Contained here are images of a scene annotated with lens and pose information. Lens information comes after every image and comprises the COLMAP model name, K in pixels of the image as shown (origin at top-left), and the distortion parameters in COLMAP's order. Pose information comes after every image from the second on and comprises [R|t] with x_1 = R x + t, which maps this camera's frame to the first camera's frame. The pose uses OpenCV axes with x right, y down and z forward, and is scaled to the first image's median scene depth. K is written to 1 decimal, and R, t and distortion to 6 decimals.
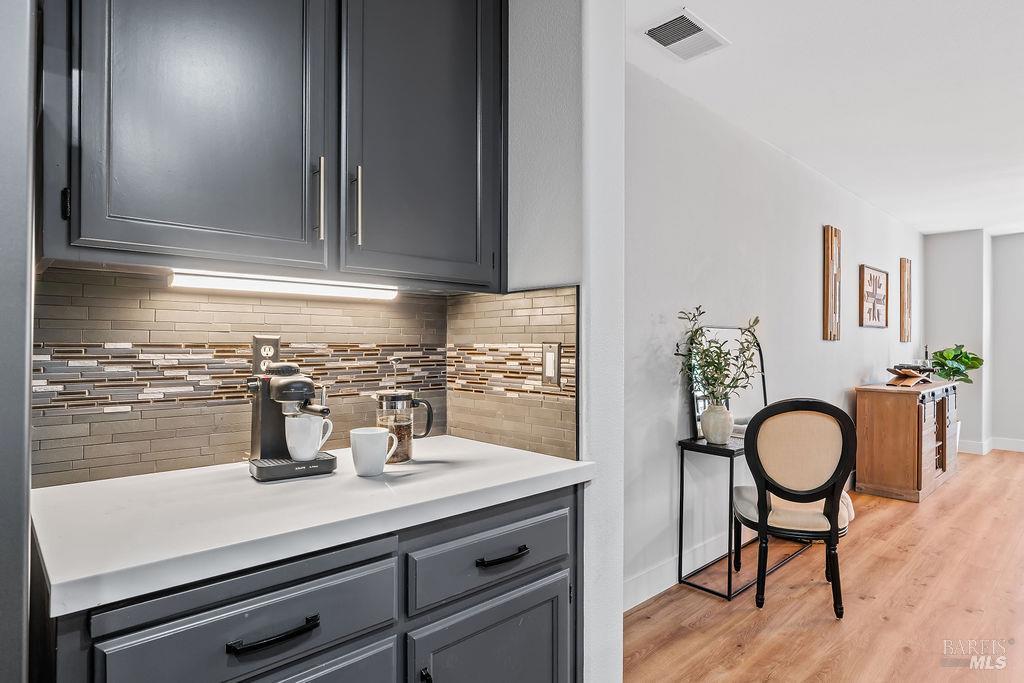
lens RADIAL K [[565.8, 0, 510.9], [0, 565.8, 340.4], [0, 0, 1]] dist [-0.000310, 0.000466]
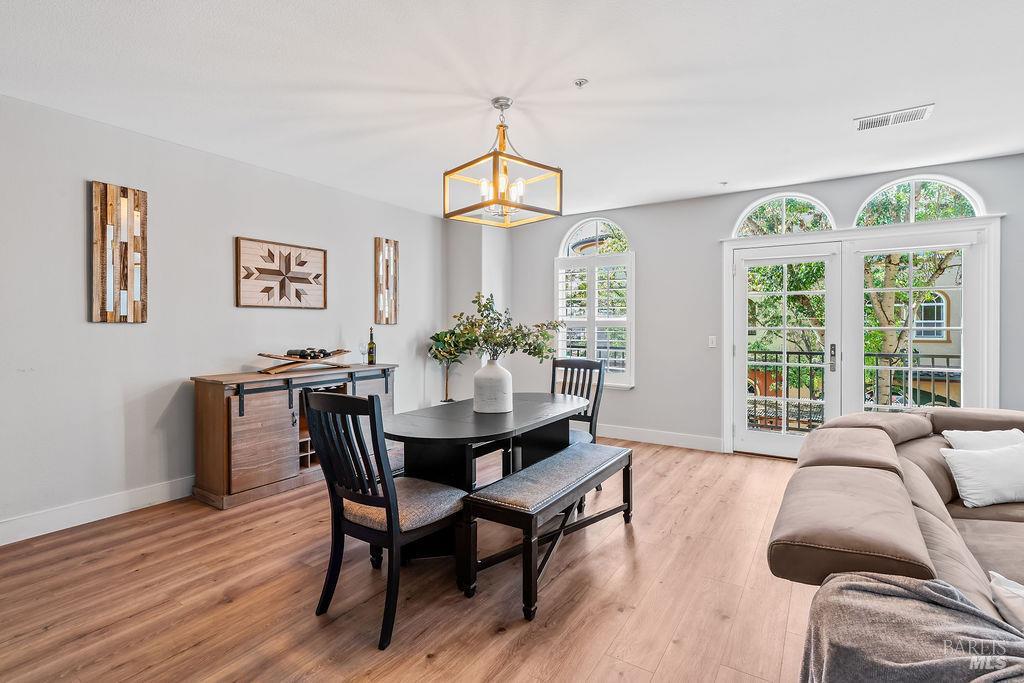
lens RADIAL K [[487.1, 0, 505.9], [0, 487.1, 328.5], [0, 0, 1]] dist [-0.000373, 0.000108]
pose [[0.972705, -0.005077, 0.231988, 2.578690], [0.002665, 0.999939, 0.010709, 0.007391], [-0.232028, -0.009798, 0.972660, 0.475889]]
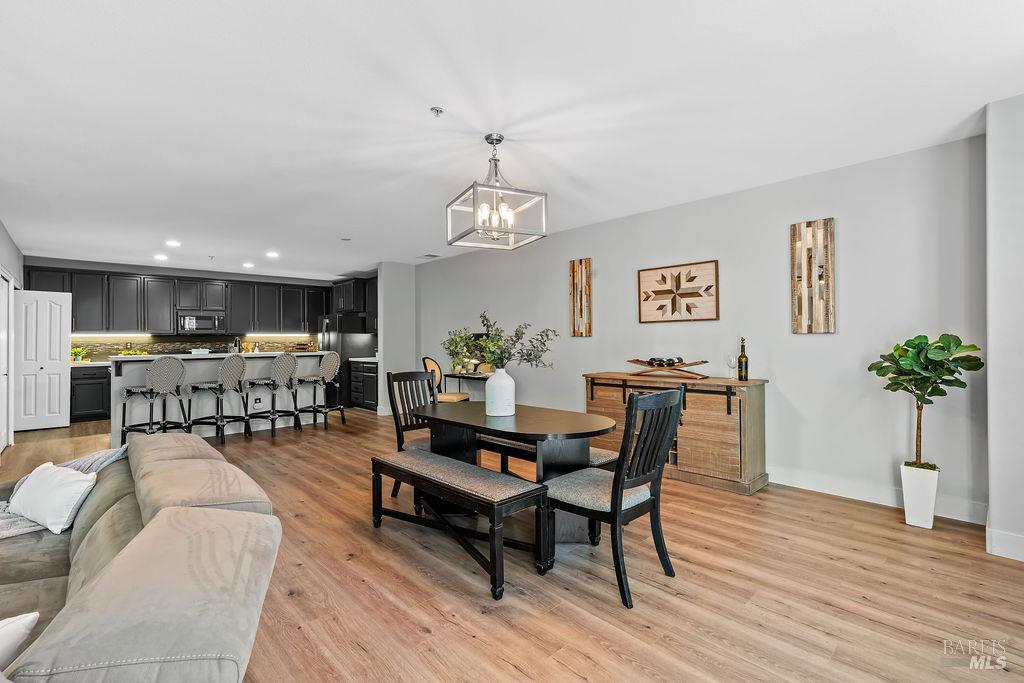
lens RADIAL K [[460.9, 0, 511.1], [0, 460.9, 334.4], [0, 0, 1]] dist [-0.020894, 0.009891]
pose [[0.008742, -0.016164, -0.999831, 4.763469], [0.015023, 0.999759, -0.016032, 0.030881], [0.999849, -0.014880, 0.008983, 2.191540]]
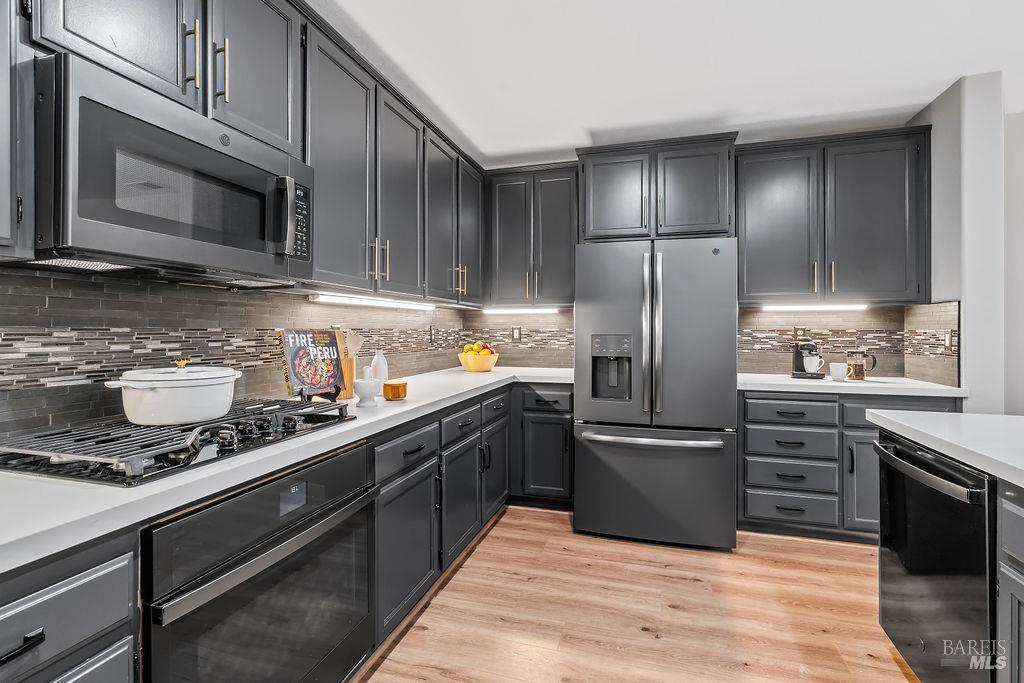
lens RADIAL K [[475.7, 0, 506.1], [0, 475.7, 329.2], [0, 0, 1]] dist [-0.004722, 0.000720]
pose [[0.497371, -0.001960, -0.867536, 0.689929], [0.005808, 0.999983, 0.001071, -0.006472], [0.867518, -0.005571, 0.497374, -1.091887]]
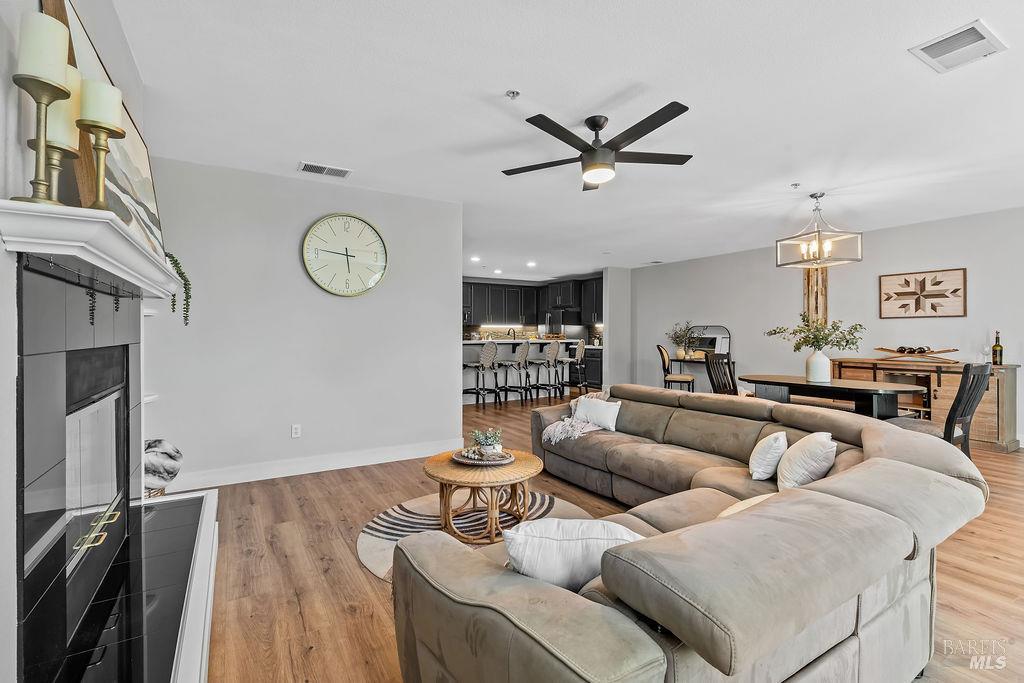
lens RADIAL K [[460.9, 0, 511.1], [0, 460.9, 334.4], [0, 0, 1]] dist [-0.020894, 0.009891]
pose [[-0.206498, 0.001913, -0.978445, 5.933289], [0.006553, 0.999978, 0.000572, 0.027074], [0.978425, -0.006294, -0.206506, 0.957278]]
